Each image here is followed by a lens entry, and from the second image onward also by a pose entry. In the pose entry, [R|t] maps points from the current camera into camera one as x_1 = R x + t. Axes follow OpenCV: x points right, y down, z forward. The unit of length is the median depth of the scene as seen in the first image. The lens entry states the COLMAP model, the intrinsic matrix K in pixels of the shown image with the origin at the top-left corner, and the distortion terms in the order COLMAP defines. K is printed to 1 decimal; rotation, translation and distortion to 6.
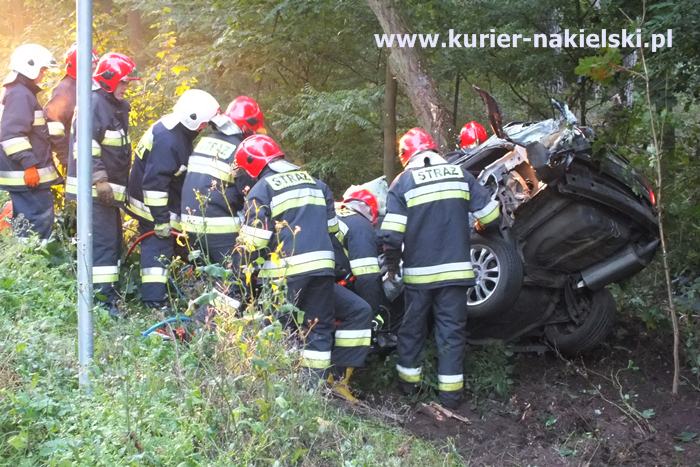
lens RADIAL K [[1205.0, 0, 350.0], [0, 1205.0, 233.5], [0, 0, 1]] dist [-0.009934, -0.070705]
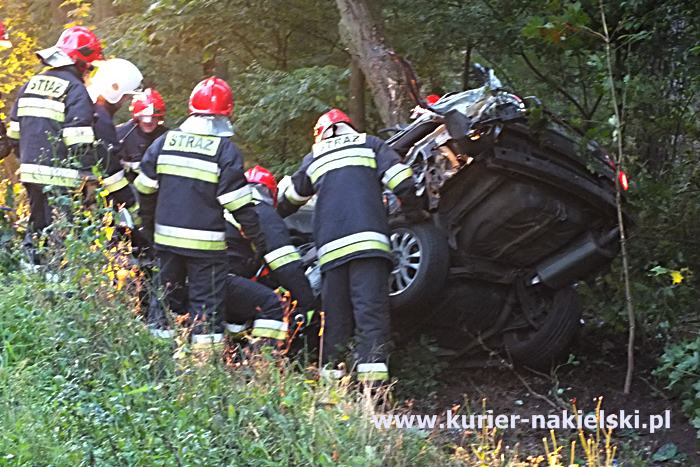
lens RADIAL K [[2208.2, 0, 350.0], [0, 2208.2, 233.5], [0, 0, 1]] dist [-0.090025, 0.887323]
pose [[0.998310, -0.013923, -0.056423, 0.157147], [0.010731, 0.998346, -0.056474, 0.101974], [0.057116, 0.055773, 0.996808, -0.609840]]
